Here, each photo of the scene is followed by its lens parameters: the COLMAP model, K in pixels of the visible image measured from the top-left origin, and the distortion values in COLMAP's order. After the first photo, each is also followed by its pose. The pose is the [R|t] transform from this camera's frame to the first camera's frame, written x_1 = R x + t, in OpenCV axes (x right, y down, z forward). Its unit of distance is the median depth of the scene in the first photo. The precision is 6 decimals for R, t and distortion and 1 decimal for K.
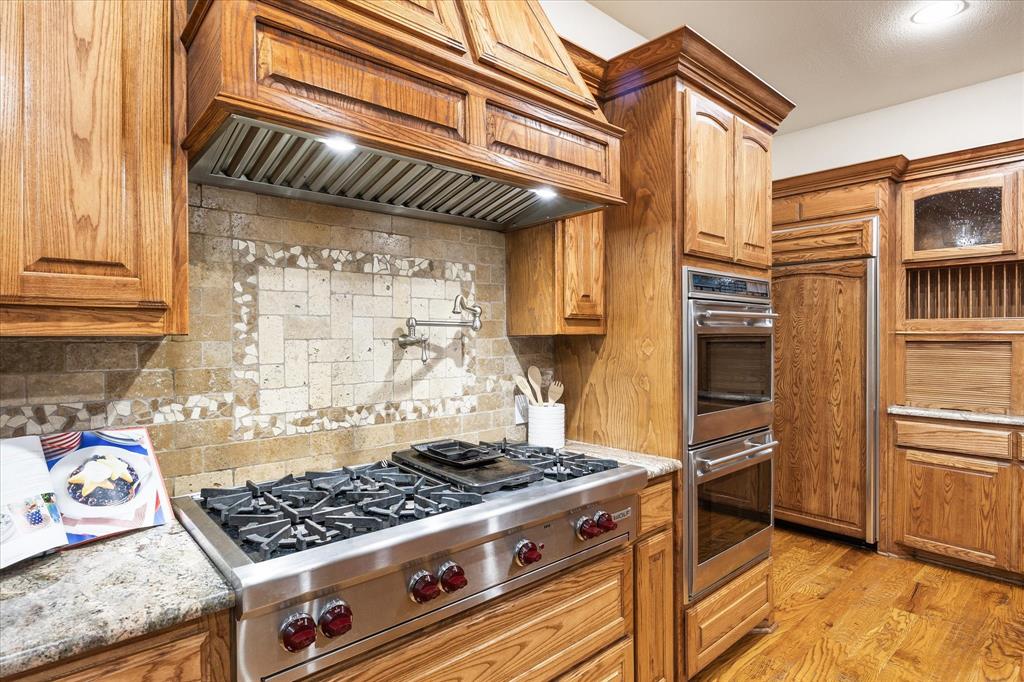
lens RADIAL K [[549.2, 0, 515.1], [0, 549.2, 336.8], [0, 0, 1]] dist [0.002355, -0.000032]
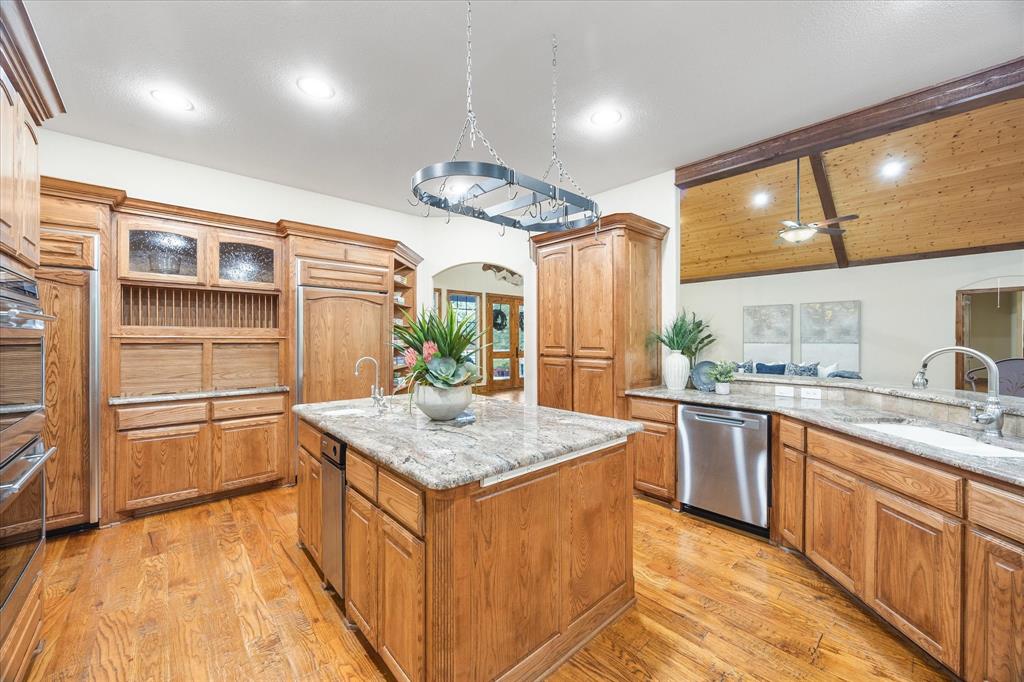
lens RADIAL K [[390.7, 0, 516.5], [0, 390.7, 334.5], [0, 0, 1]] dist [-0.000273, 0.000012]
pose [[-0.010554, 0.013427, 0.999854, -0.169498], [0.000425, 0.999910, -0.013423, 0.000305], [-0.999944, 0.000283, -0.010558, 0.140401]]
